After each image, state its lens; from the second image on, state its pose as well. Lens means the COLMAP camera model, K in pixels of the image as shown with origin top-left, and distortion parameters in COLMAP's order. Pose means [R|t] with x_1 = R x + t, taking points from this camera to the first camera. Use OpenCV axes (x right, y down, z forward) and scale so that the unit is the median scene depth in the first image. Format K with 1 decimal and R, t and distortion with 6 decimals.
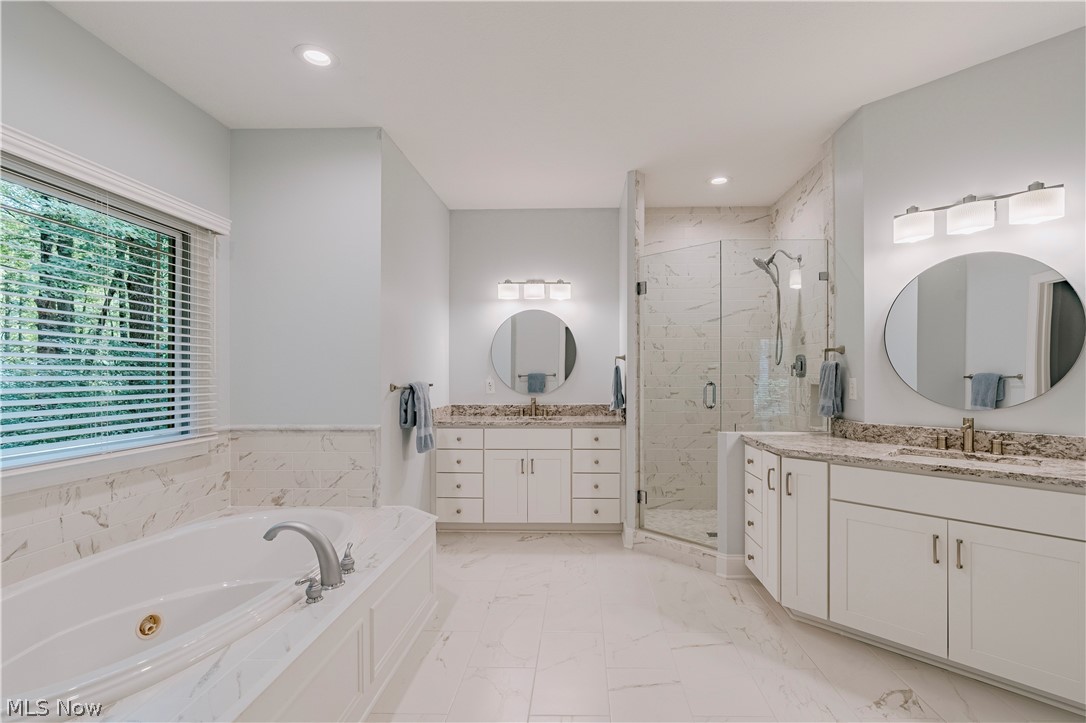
lens RADIAL K [[496.0, 0, 544.8], [0, 496.0, 372.9], [0, 0, 1]] dist [-0.000264, -0.000157]
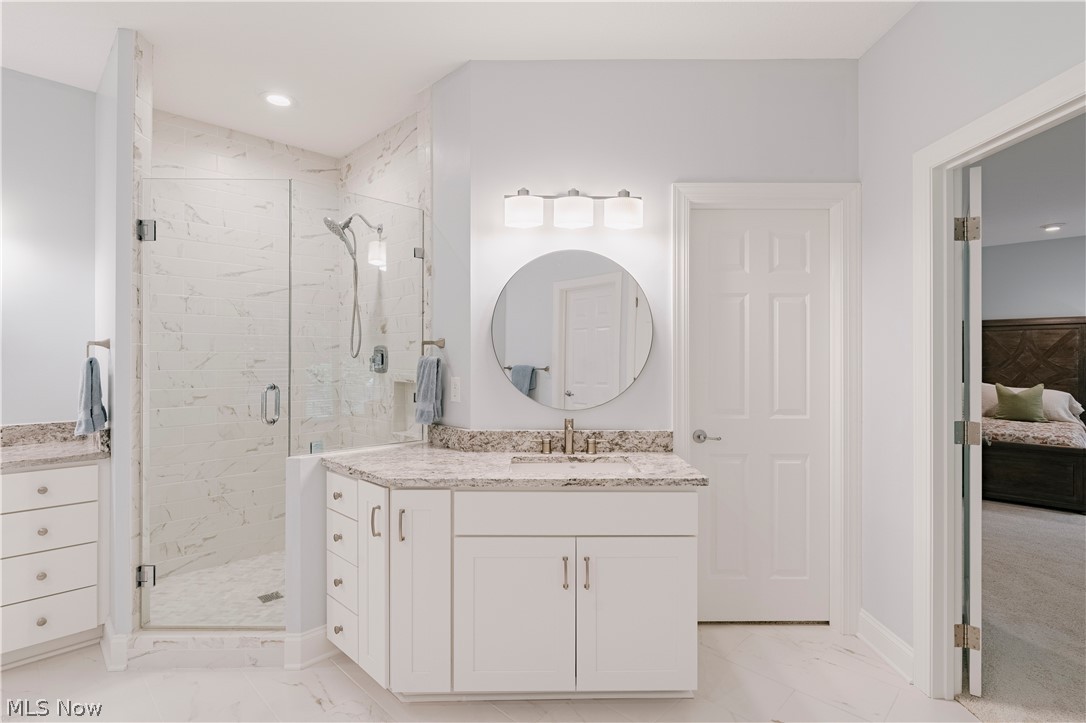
lens RADIAL K [[530.5, 0, 542.9], [0, 530.5, 356.7], [0, 0, 1]] dist [-0.013388, 0.007079]
pose [[0.646114, 0.002771, 0.763236, 0.021578], [-0.002088, 0.999996, -0.001863, -0.020799], [-0.763238, -0.000390, 0.646117, 0.270382]]
